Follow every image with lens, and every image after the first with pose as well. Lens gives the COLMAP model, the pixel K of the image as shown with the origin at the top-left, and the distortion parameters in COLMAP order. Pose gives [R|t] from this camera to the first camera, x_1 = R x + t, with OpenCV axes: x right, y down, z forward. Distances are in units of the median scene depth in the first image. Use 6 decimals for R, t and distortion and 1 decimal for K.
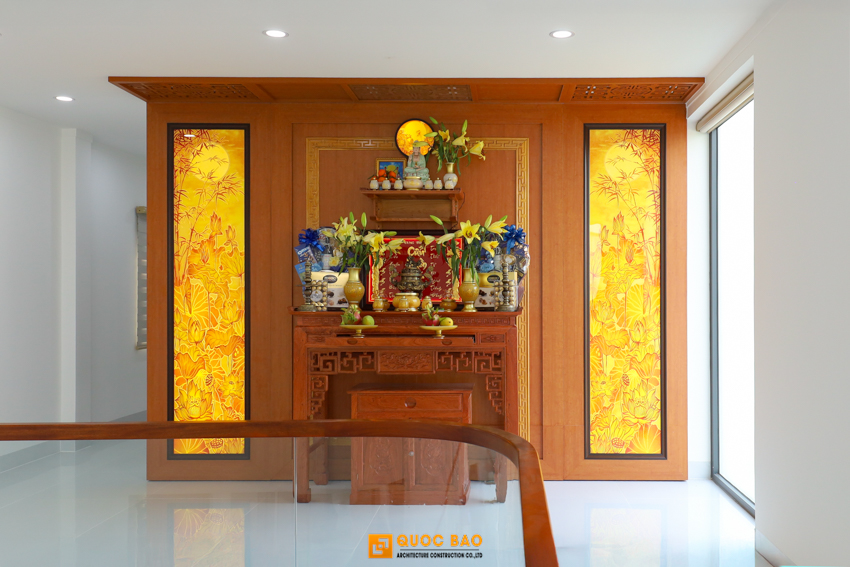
lens RADIAL K [[587.6, 0, 425.1], [0, 587.6, 301.1], [0, 0, 1]] dist [0.010978, 0.000520]
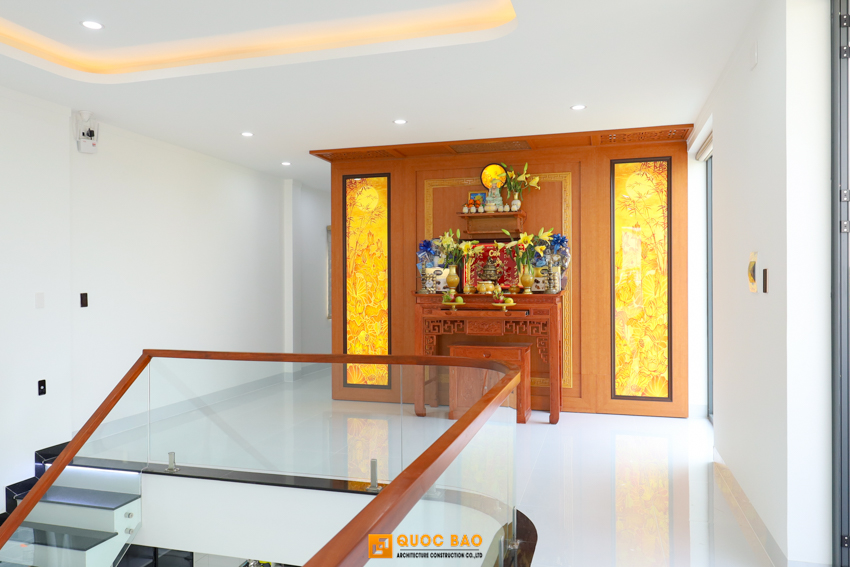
lens RADIAL K [[626.2, 0, 425.0], [0, 626.2, 284.1], [0, 0, 1]] dist [0.008517, -0.002707]
pose [[0.947574, -0.005215, -0.319495, 0.328426], [0.005045, 0.999986, -0.001358, -0.005914], [0.319498, -0.000325, 0.947587, -0.558312]]
